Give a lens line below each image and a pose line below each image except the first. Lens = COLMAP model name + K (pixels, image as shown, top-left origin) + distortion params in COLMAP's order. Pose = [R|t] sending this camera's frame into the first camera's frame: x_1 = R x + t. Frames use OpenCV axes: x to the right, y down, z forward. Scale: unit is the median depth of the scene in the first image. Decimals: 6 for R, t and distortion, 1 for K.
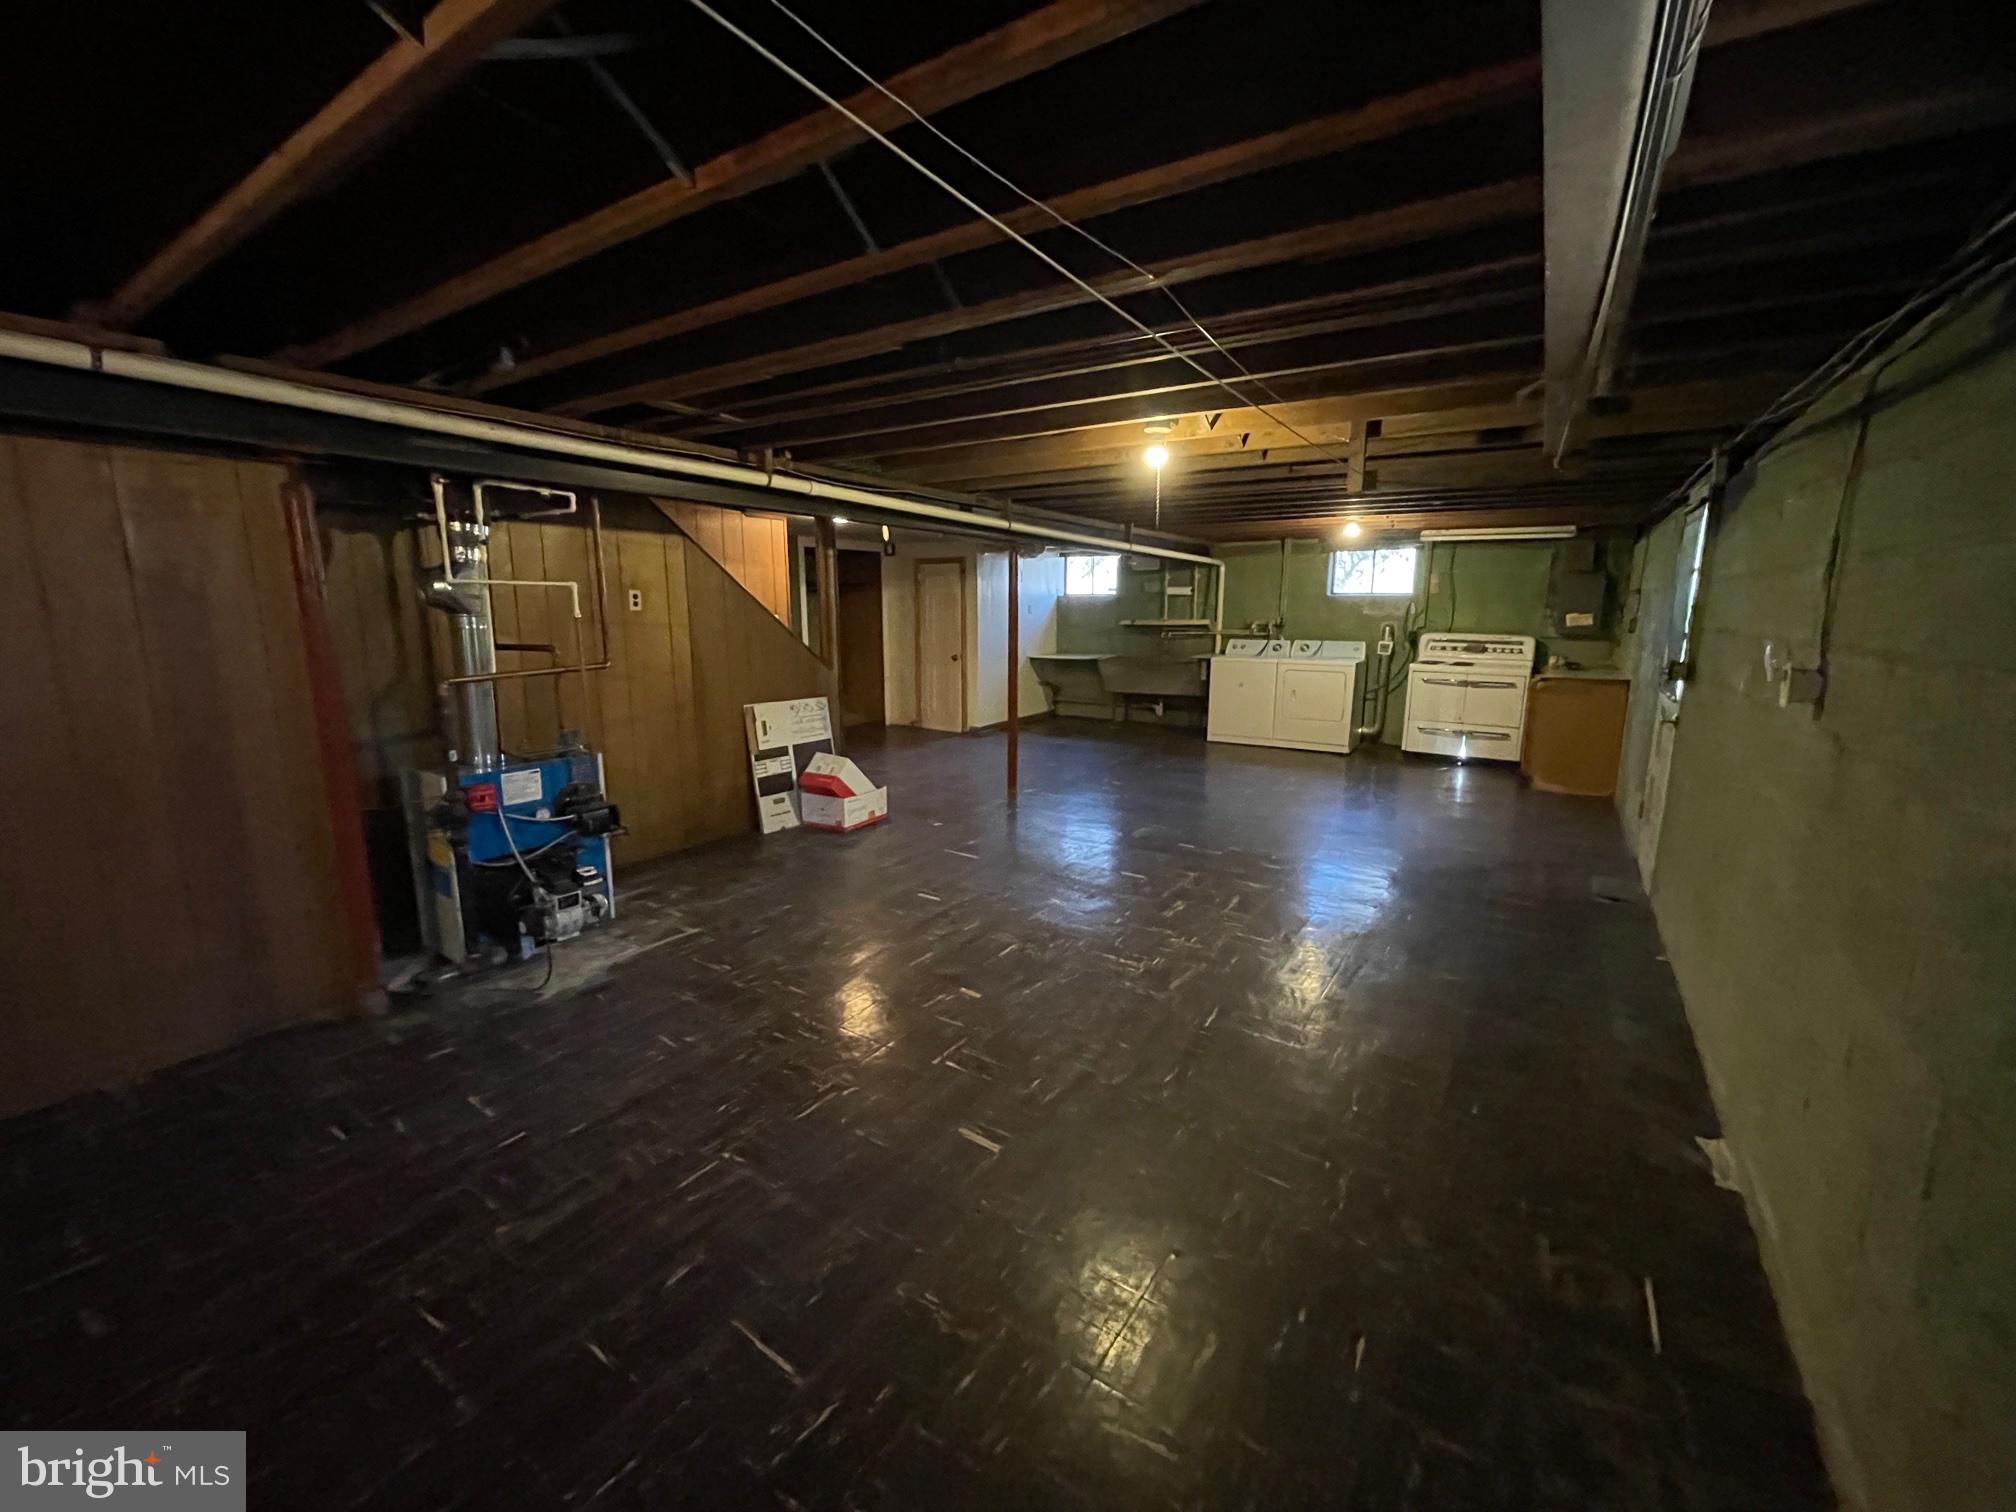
lens RADIAL K [[812.9, 0, 1010.8], [0, 812.9, 754.9], [0, 0, 1]] dist [-0.005845, 0.001585]
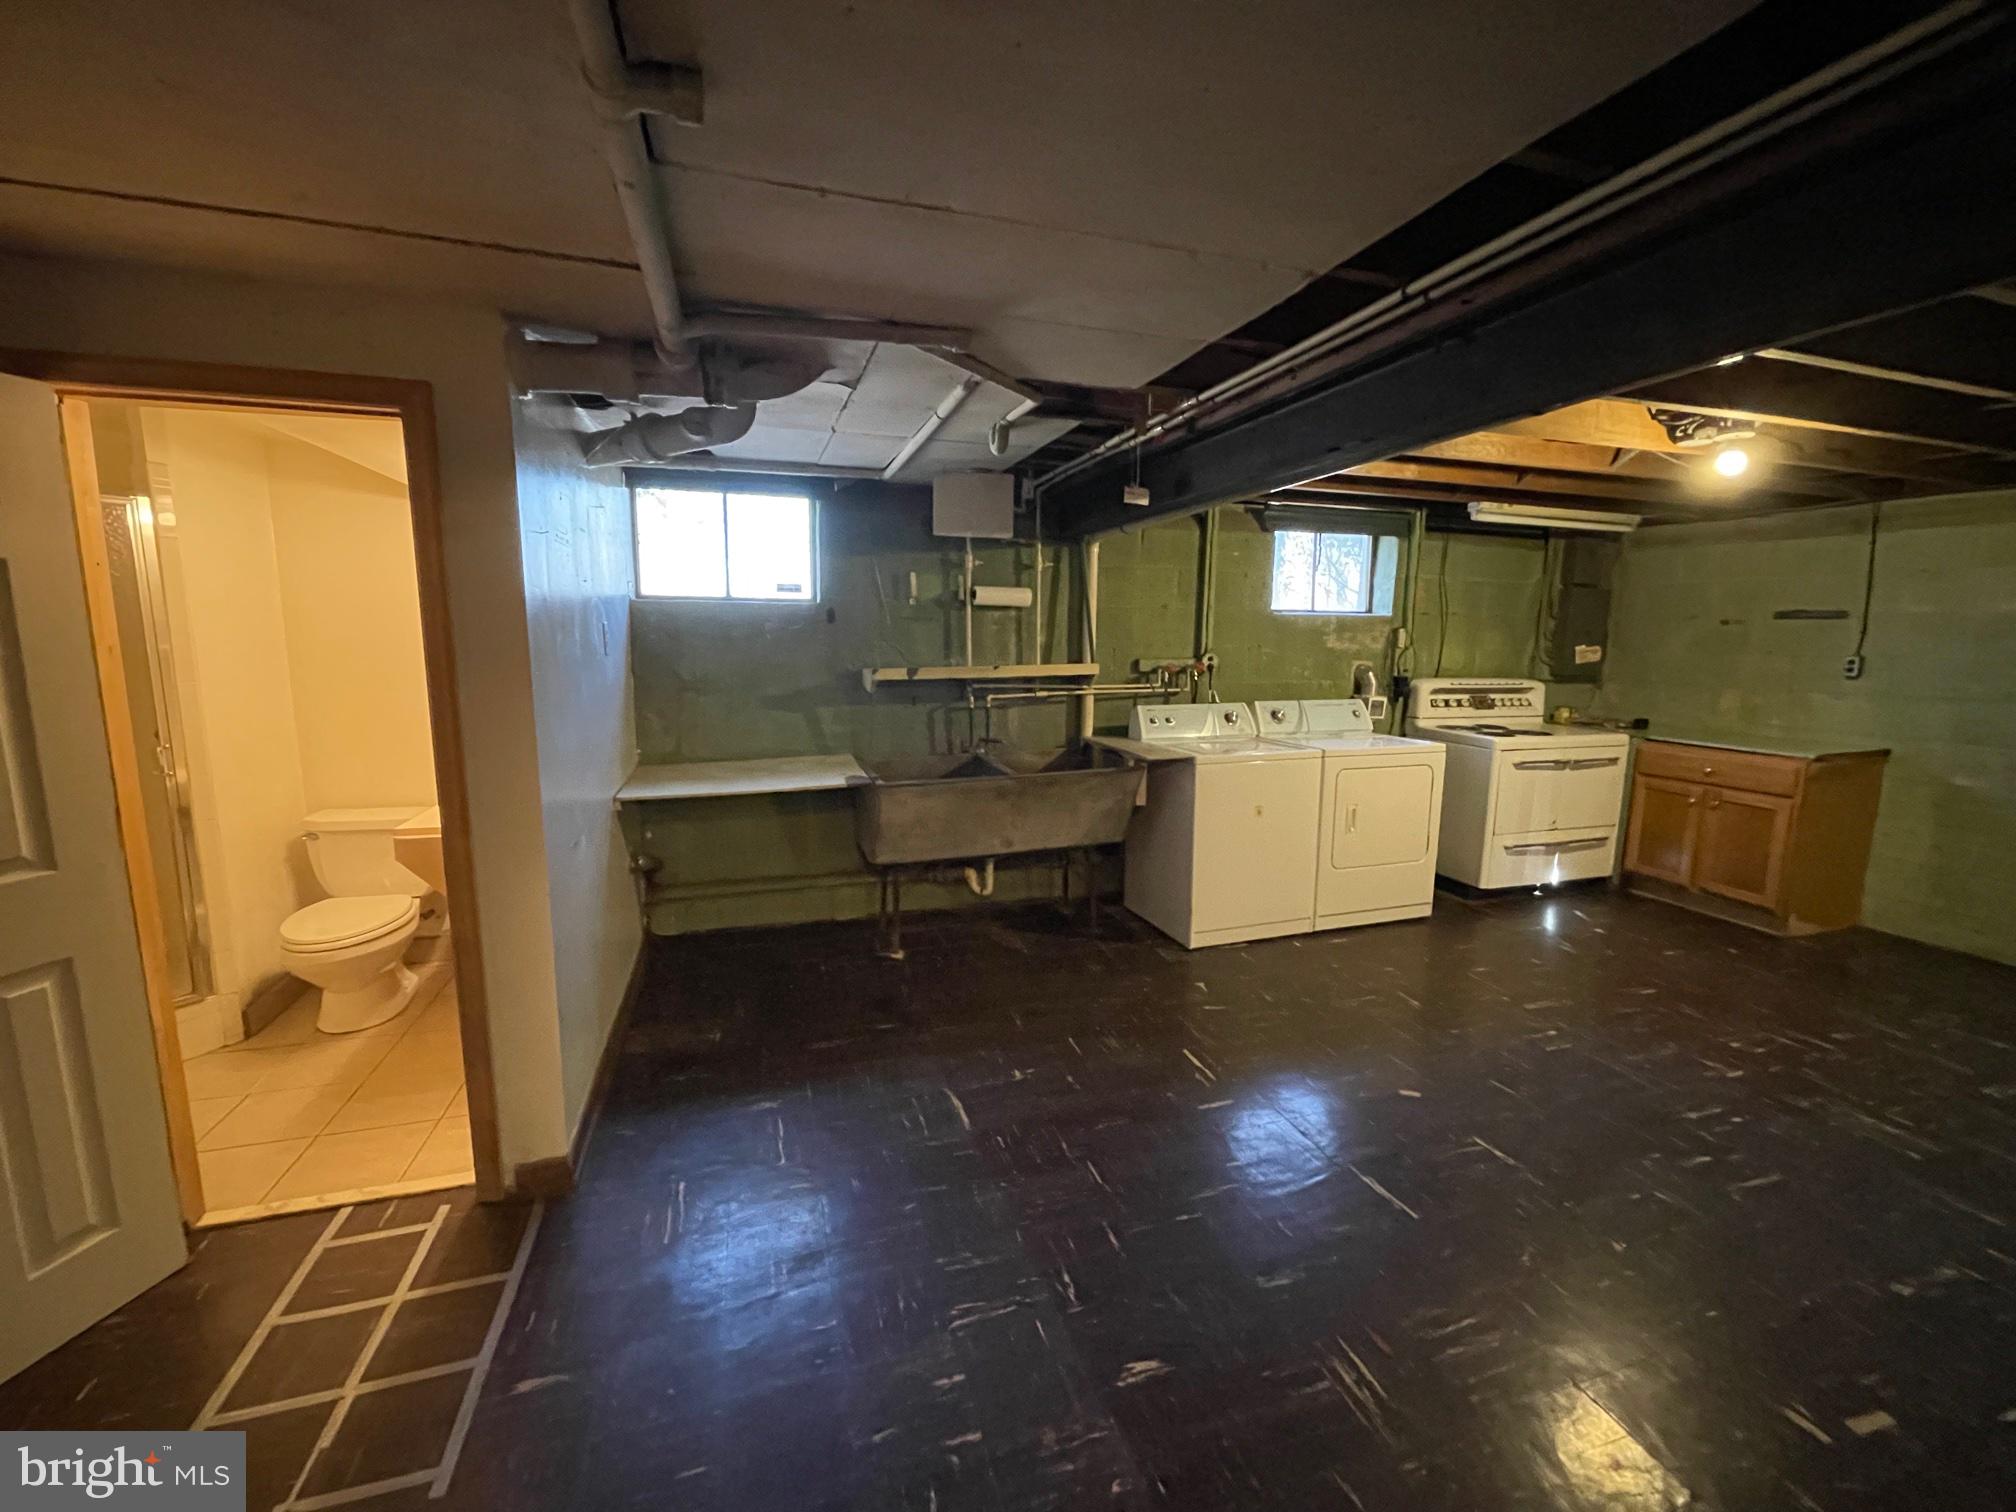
lens RADIAL K [[812.9, 0, 1003.8], [0, 812.9, 750.5], [0, 0, 1]] dist [-0.005845, 0.001585]
pose [[0.639192, -0.111941, 0.760857, -0.138945], [0.131869, 0.990650, 0.034968, -0.154220], [-0.757657, 0.077982, 0.647977, 0.823012]]
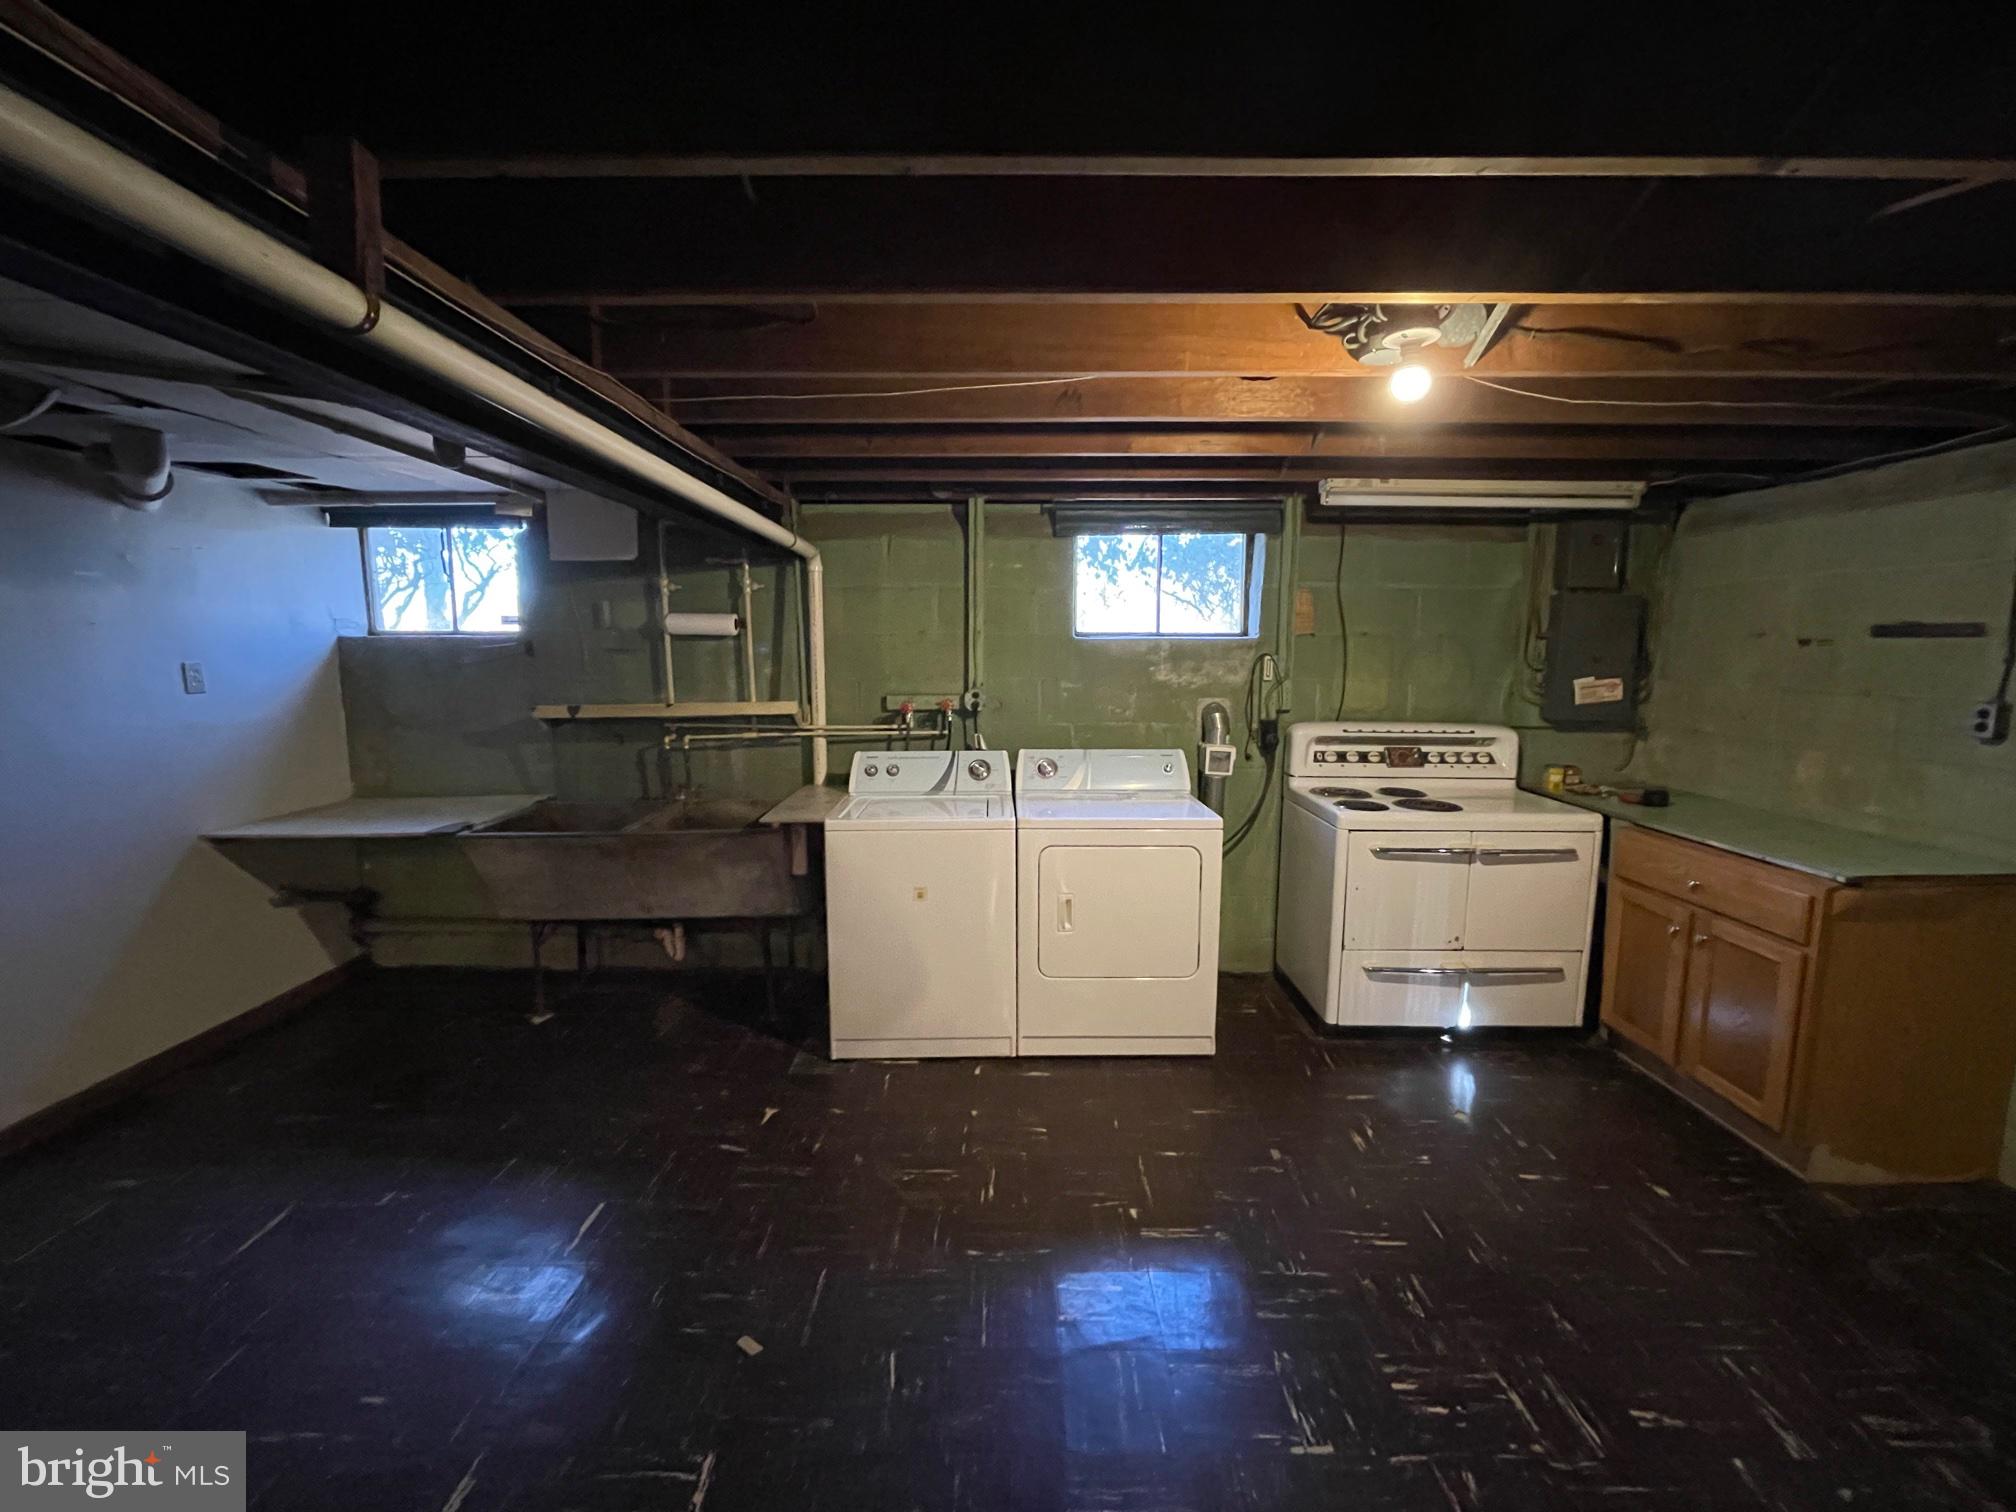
lens RADIAL K [[812.9, 0, 1002.6], [0, 812.9, 752.9], [0, 0, 1]] dist [-0.005845, 0.001585]
pose [[0.844882, -0.073140, 0.529929, 0.136341], [0.099592, 0.994796, -0.021484, -0.136310], [-0.525600, 0.070928, 0.847770, 0.690229]]
